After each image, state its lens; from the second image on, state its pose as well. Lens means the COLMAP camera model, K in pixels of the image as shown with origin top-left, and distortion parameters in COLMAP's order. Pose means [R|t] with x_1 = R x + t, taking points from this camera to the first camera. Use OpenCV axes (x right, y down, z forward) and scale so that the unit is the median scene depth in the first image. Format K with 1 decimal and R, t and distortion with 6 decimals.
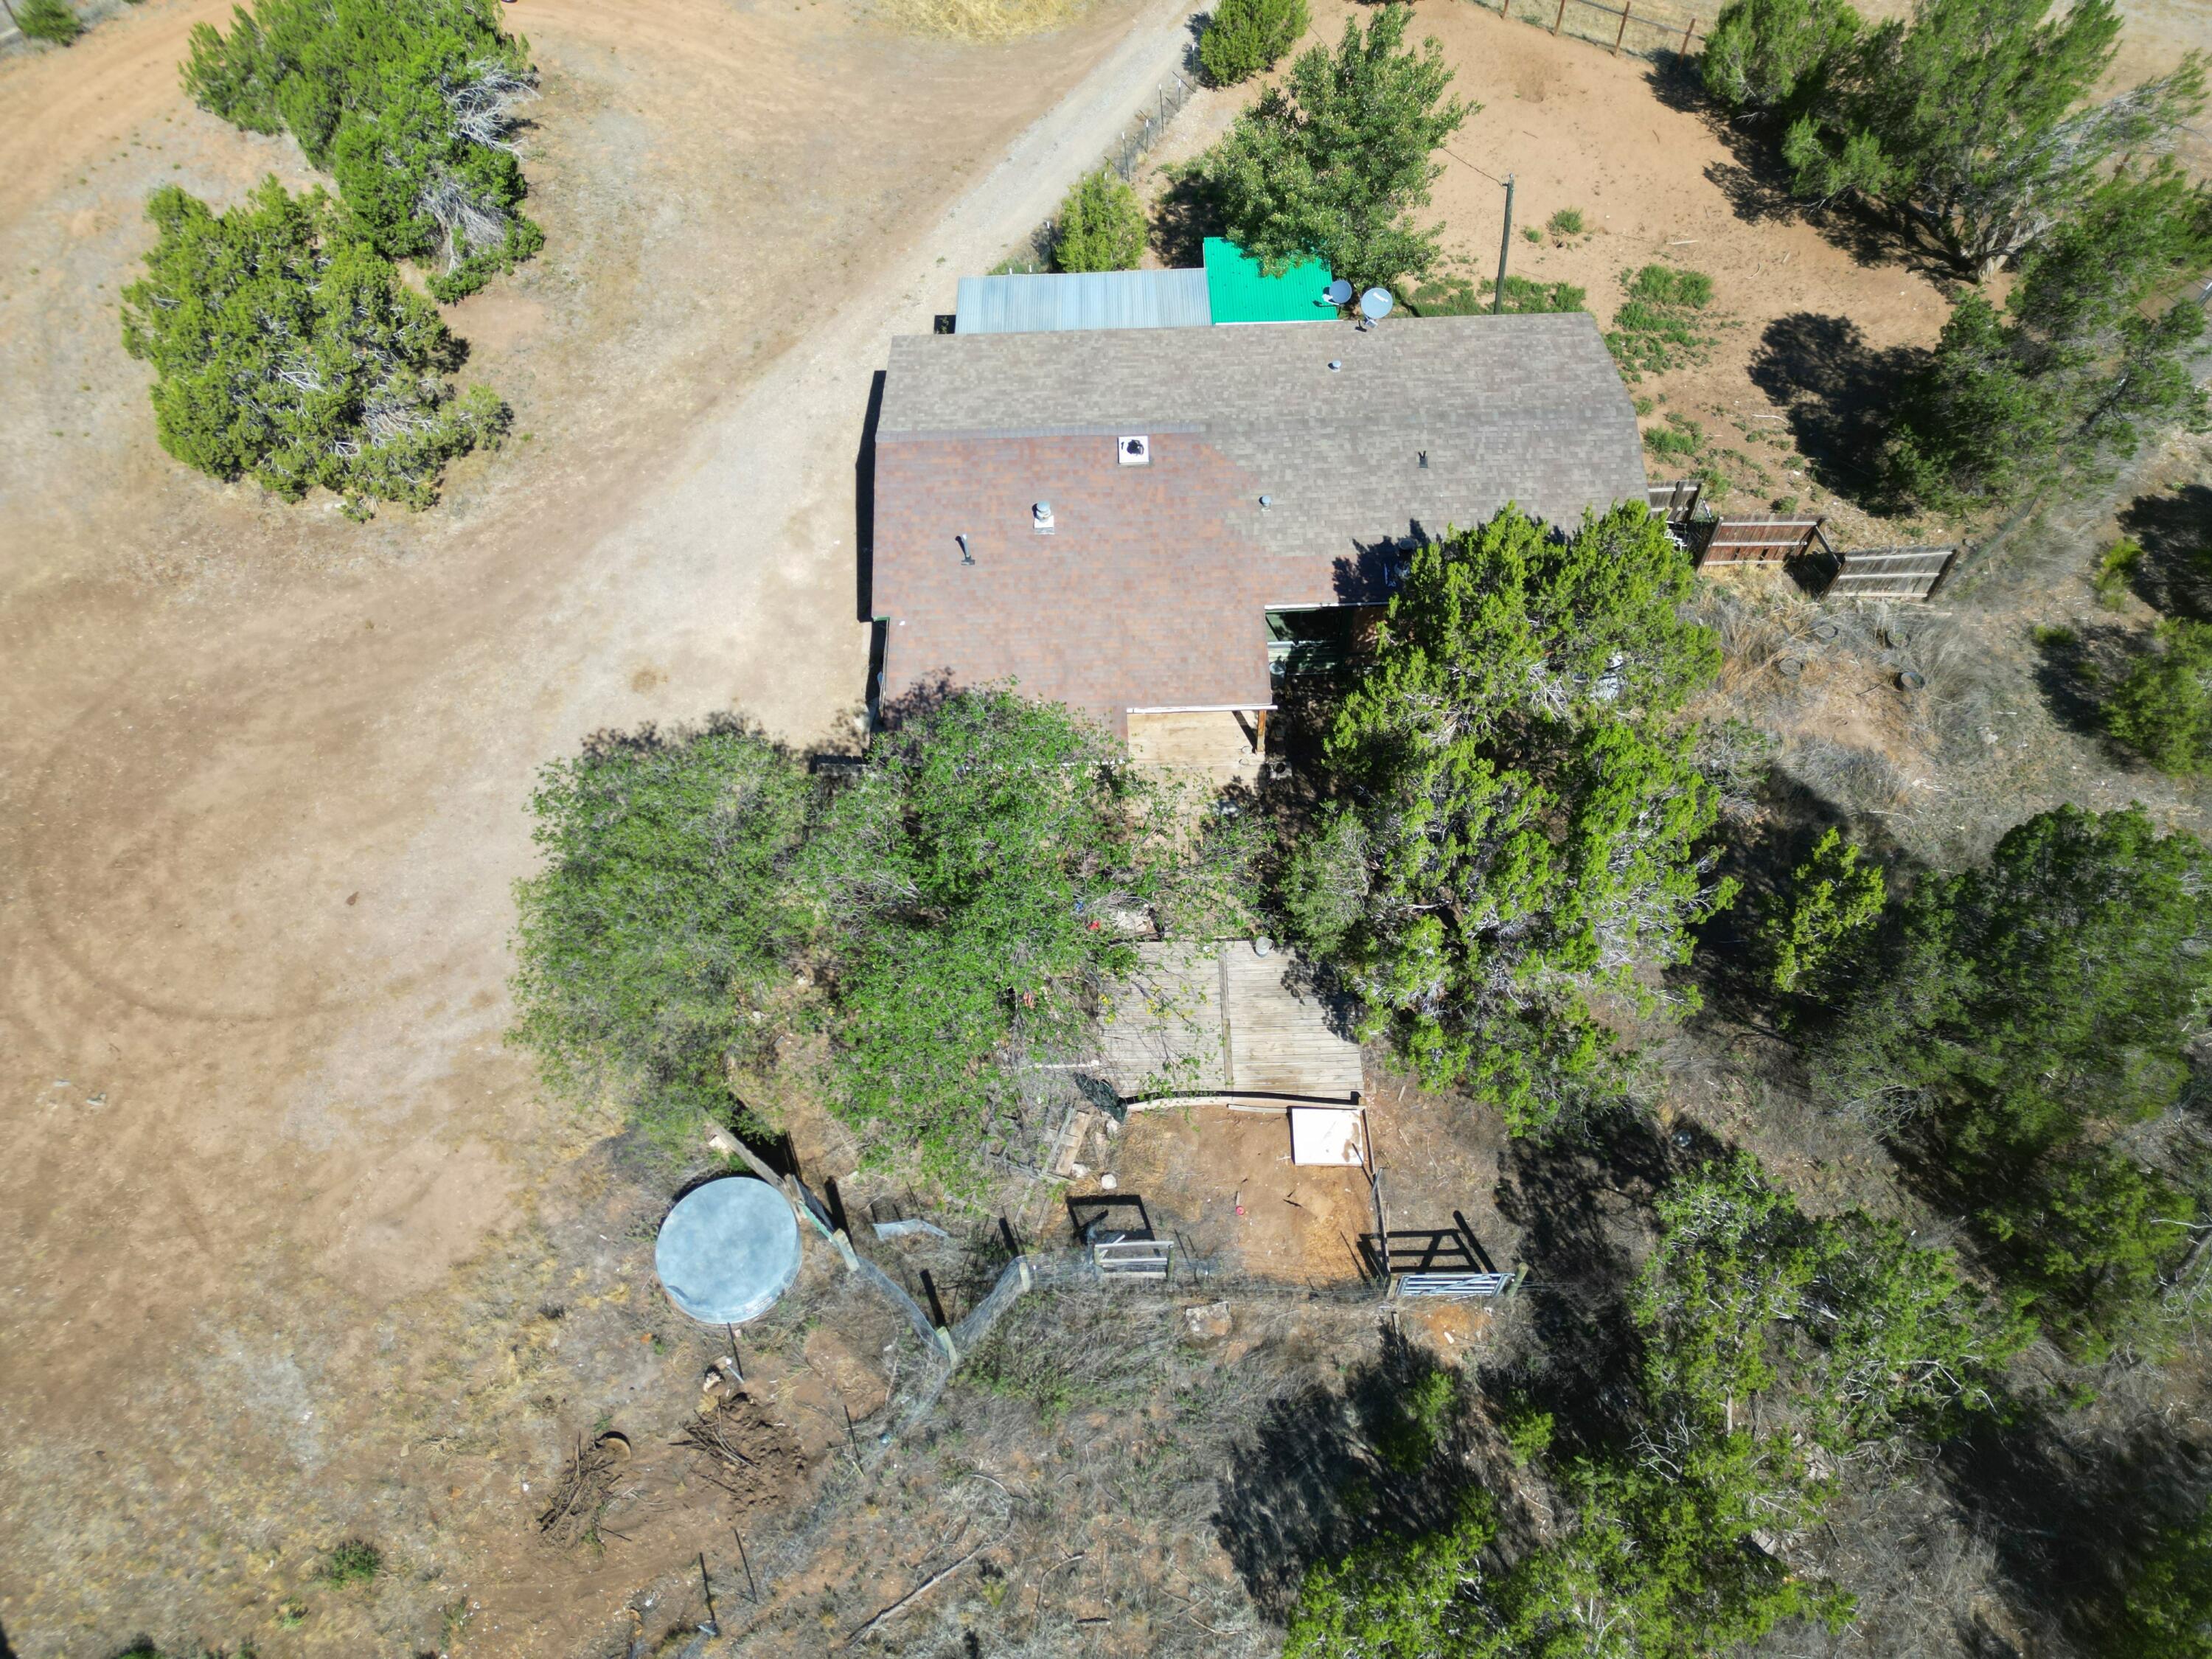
lens RADIAL K [[1551.3, 0, 1111.5], [0, 1551.3, 831.5], [0, 0, 1]] dist [0.076455, -0.074120]
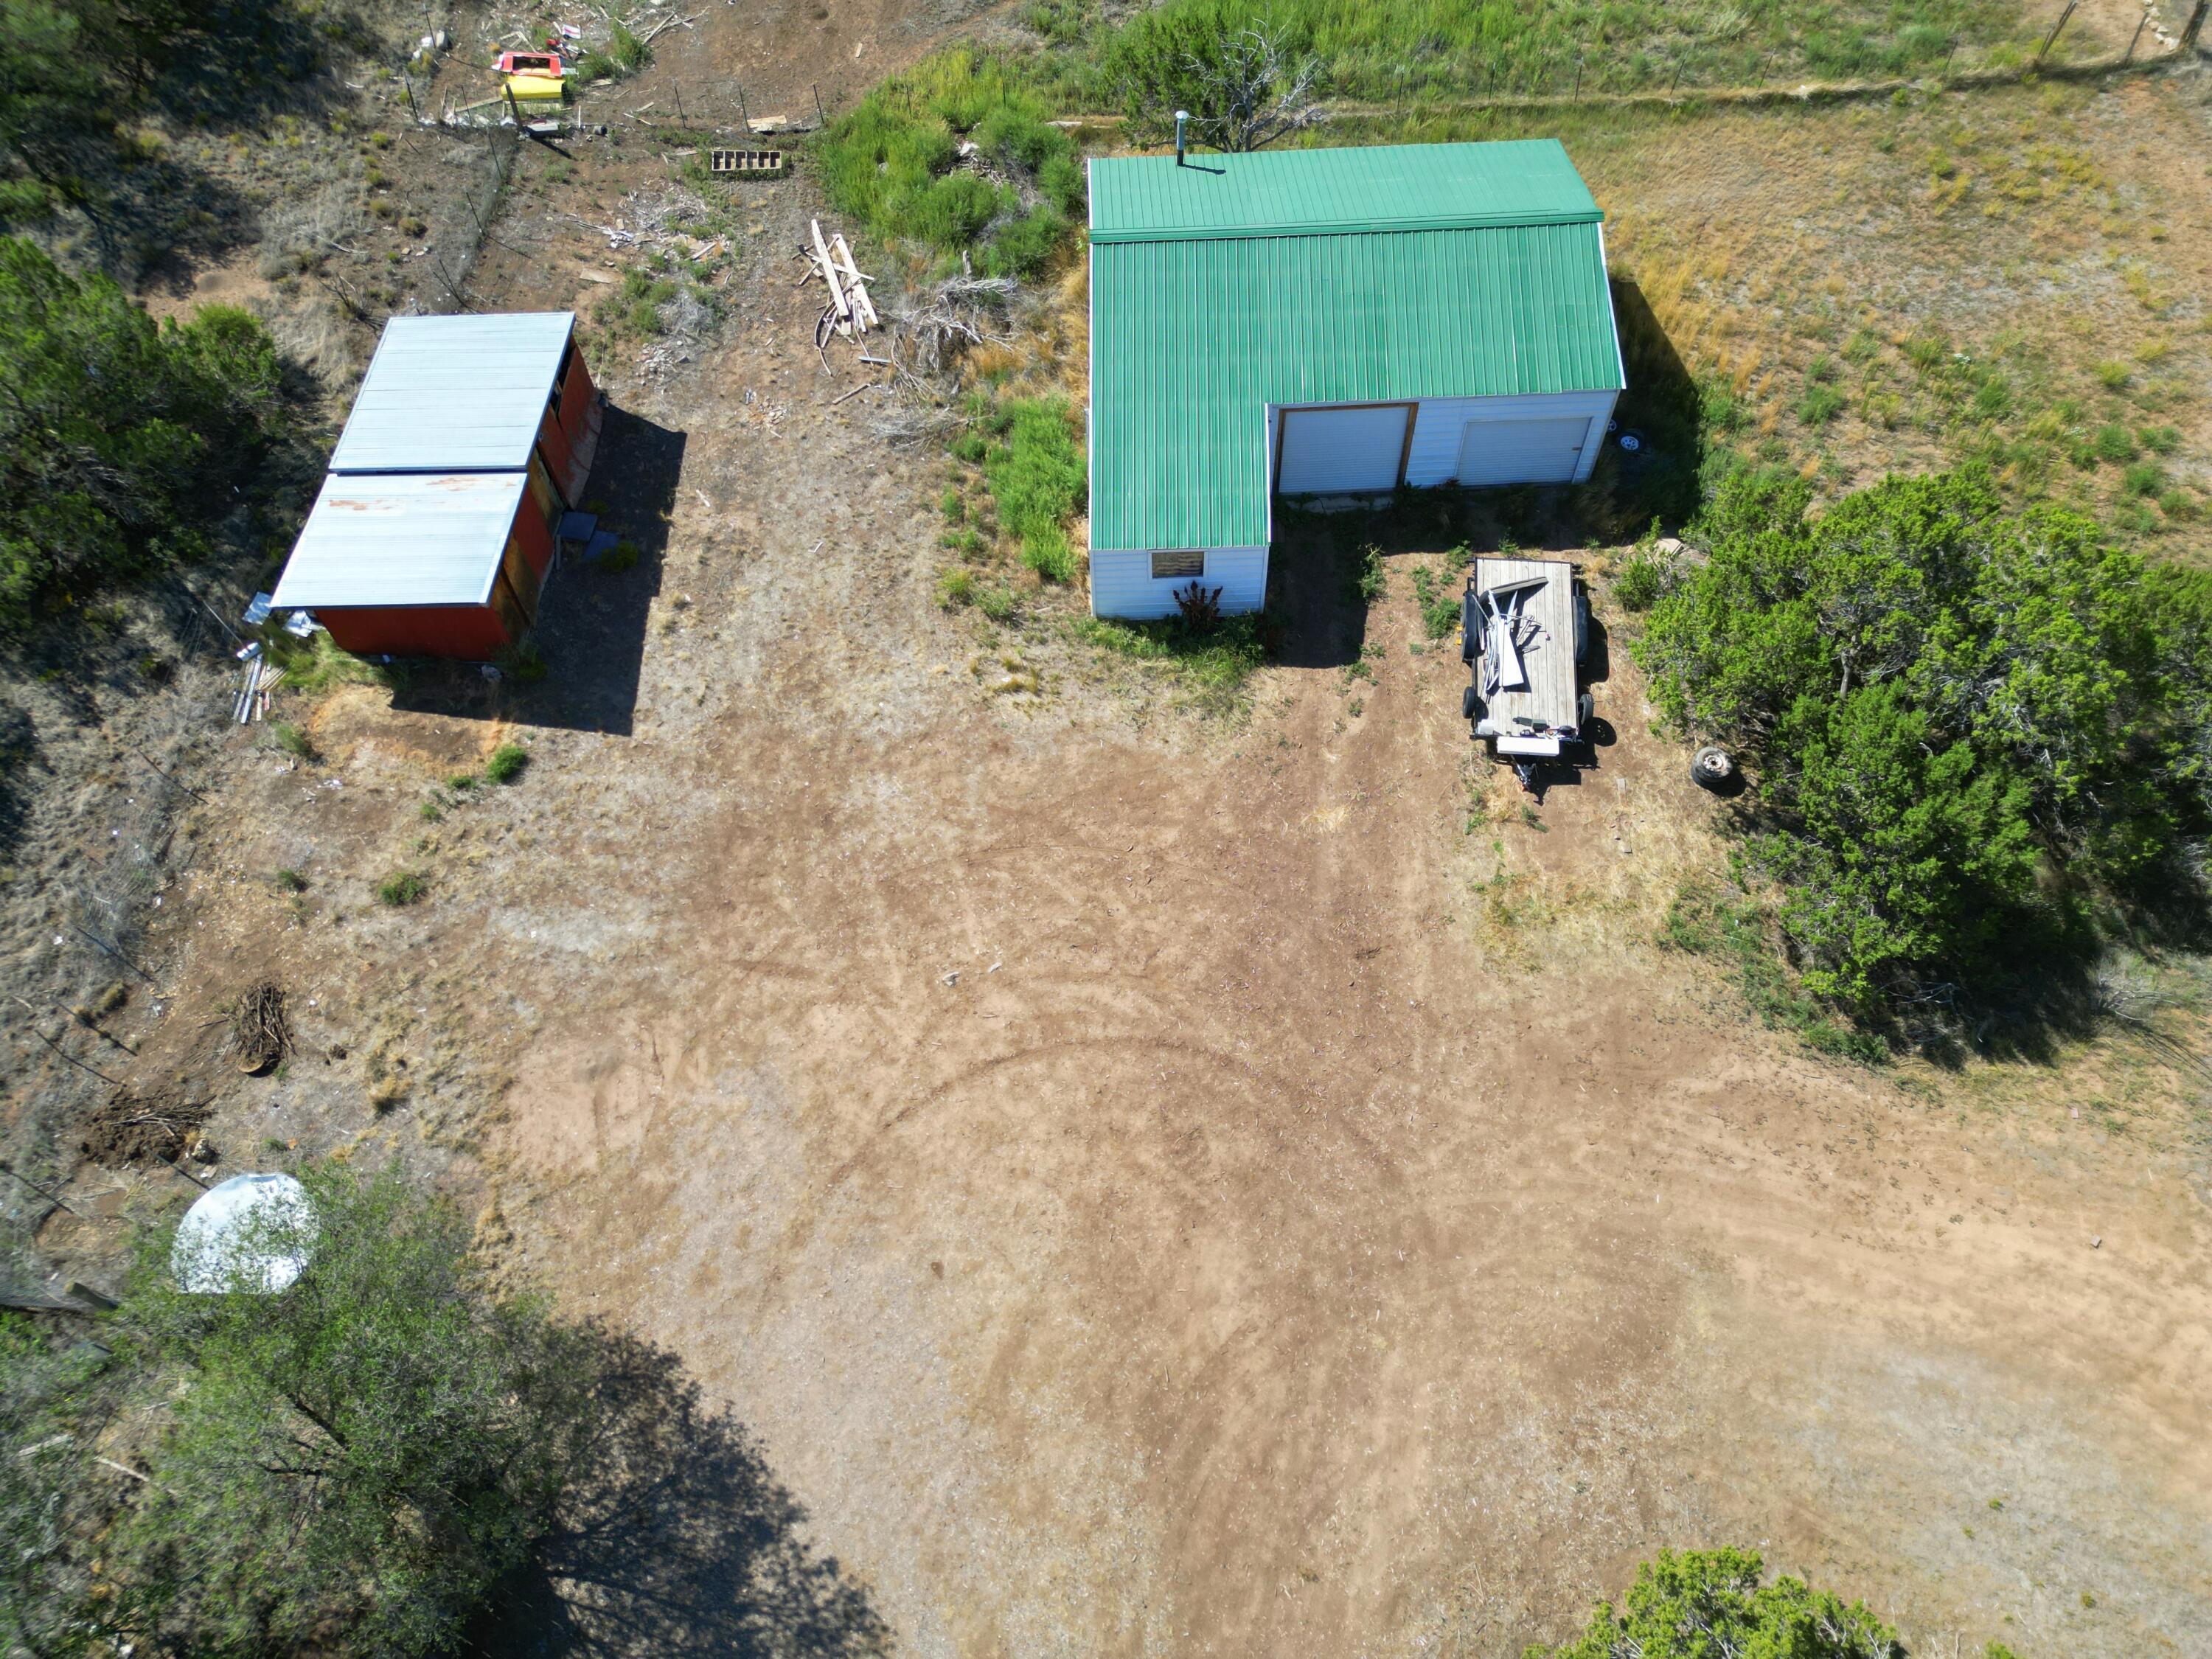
lens RADIAL K [[1551.3, 0, 1111.5], [0, 1551.3, 831.5], [0, 0, 1]] dist [0.076455, -0.074120]
pose [[-0.774986, 0.554903, -0.302456, -0.448037], [-0.507476, -0.261183, 0.821128, -0.679625], [0.376650, 0.789852, 0.484013, 0.445225]]
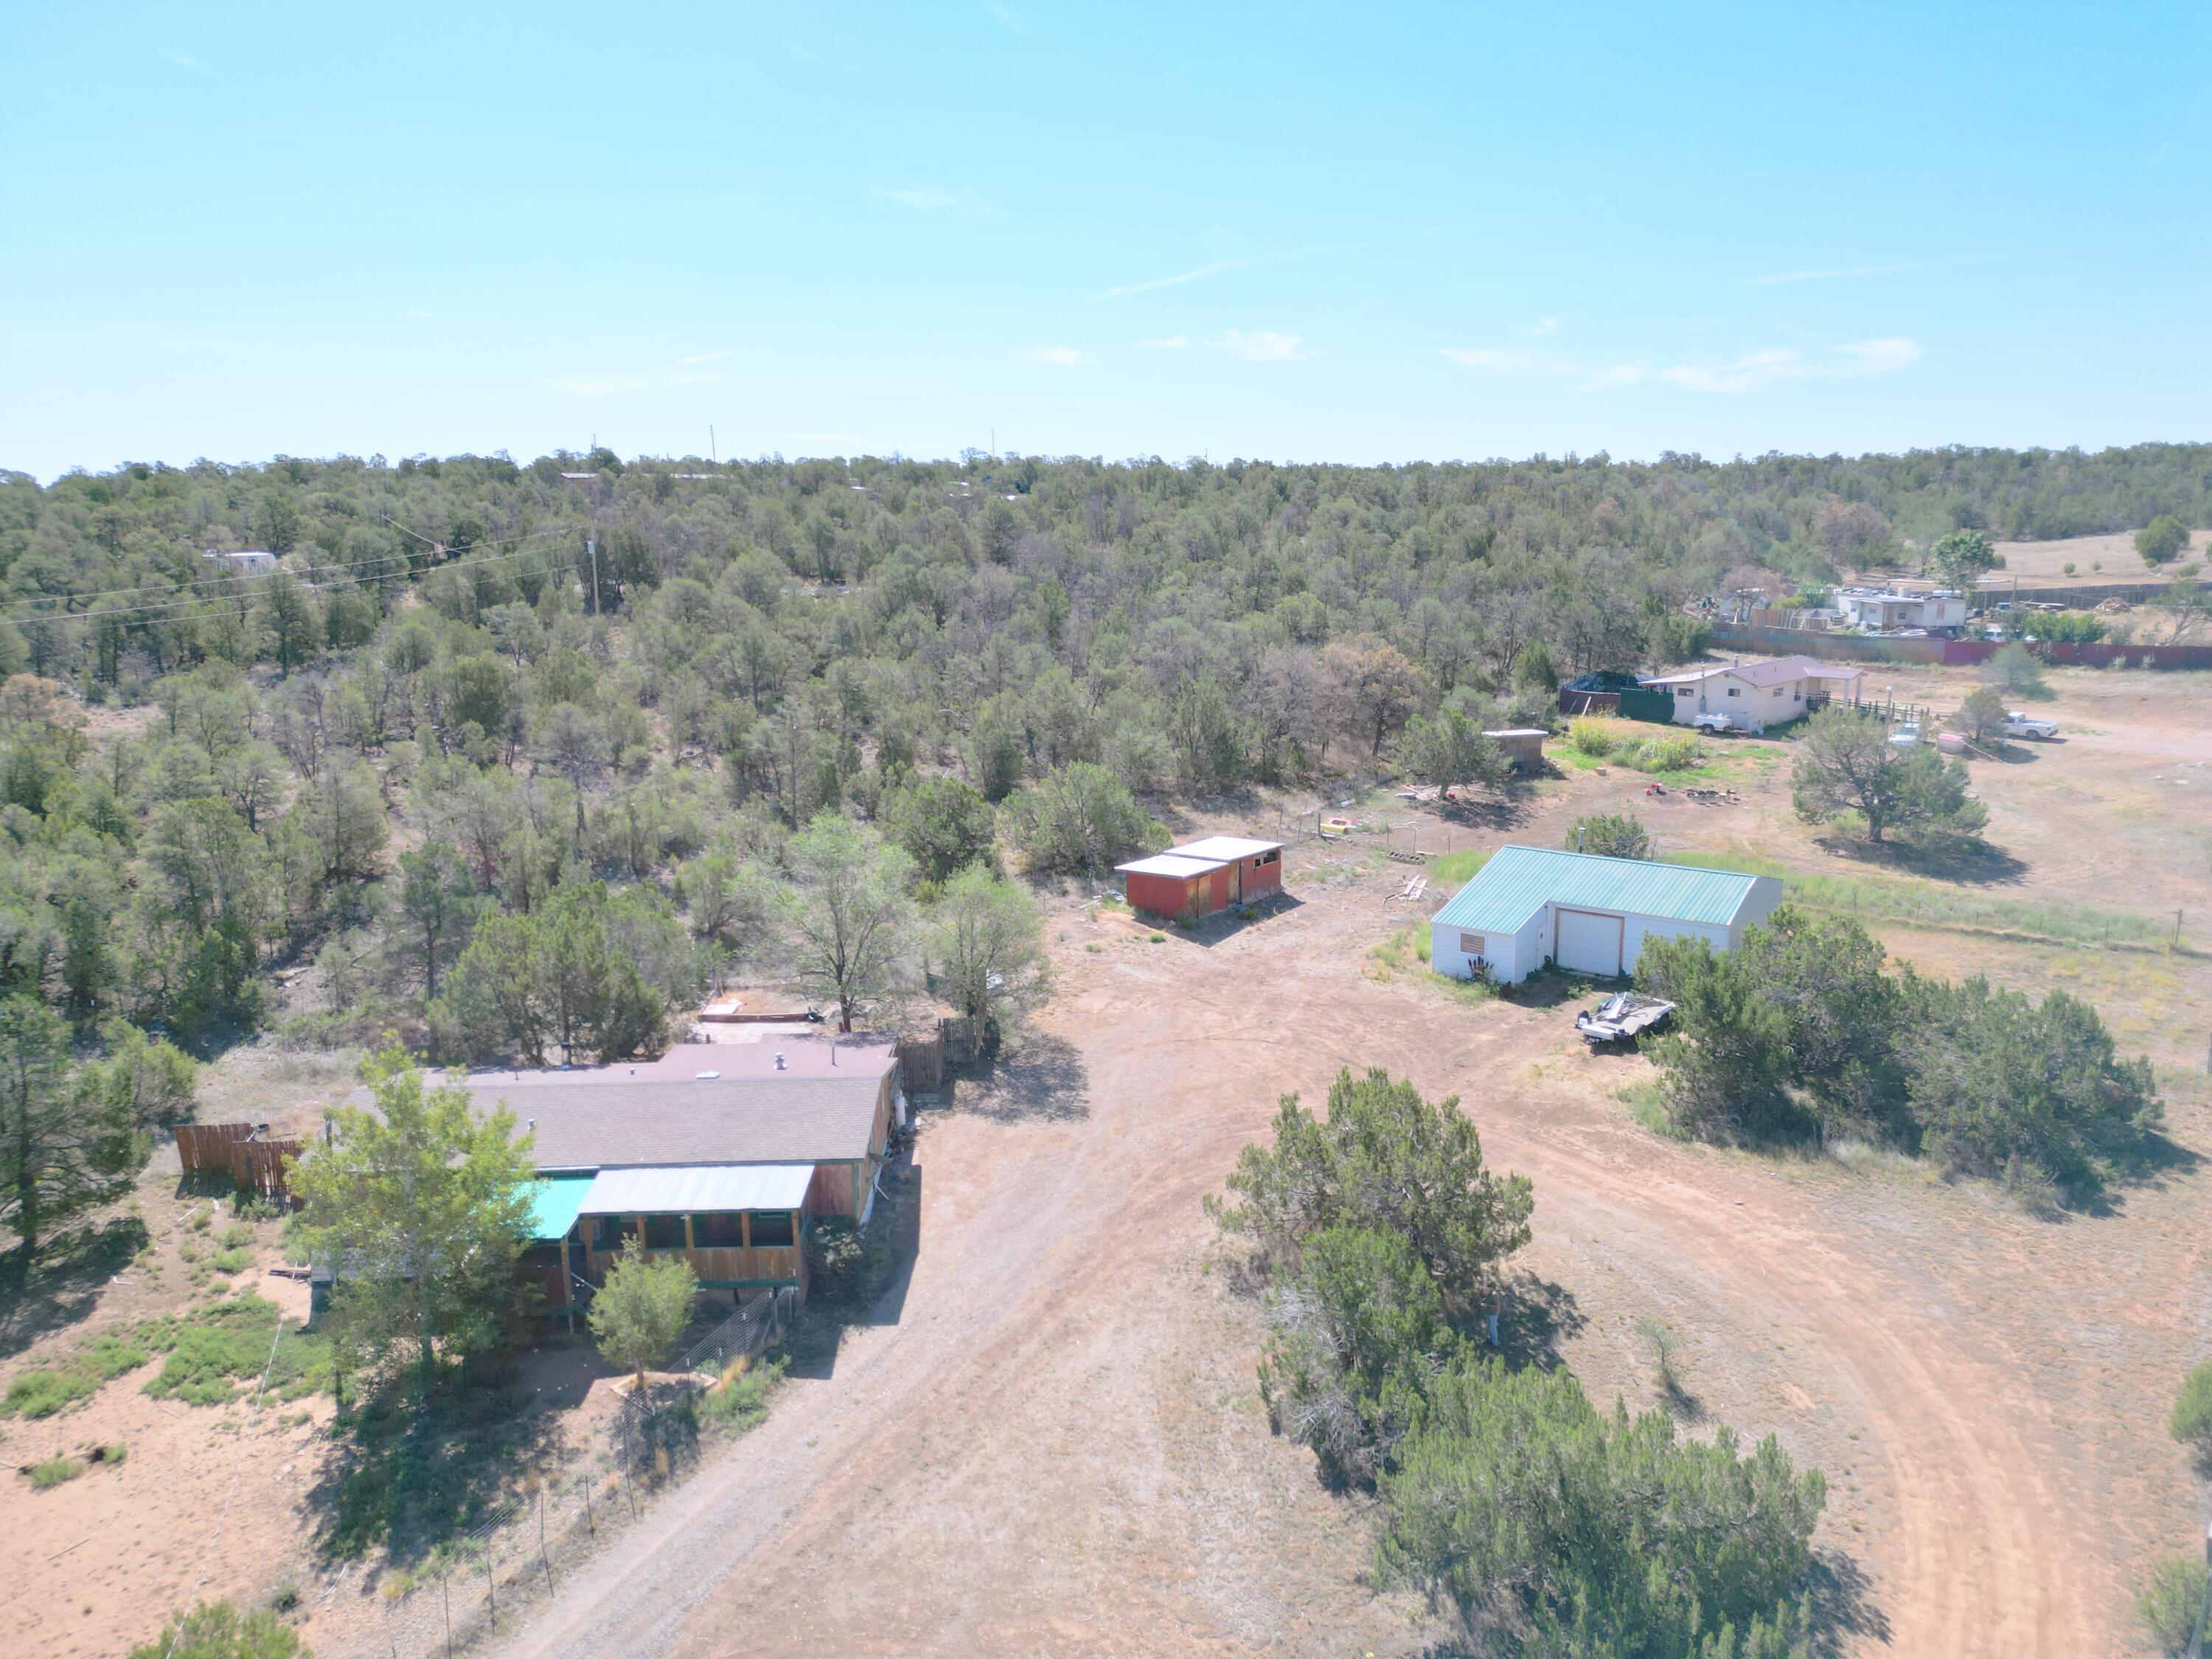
lens RADIAL K [[1551.3, 0, 1111.5], [0, 1551.3, 831.5], [0, 0, 1]] dist [0.076455, -0.074120]
pose [[-0.999325, 0.036652, 0.002629, -0.417455], [0.015648, 0.359720, 0.932929, -1.872537], [0.033248, 0.932340, -0.360050, 1.461236]]
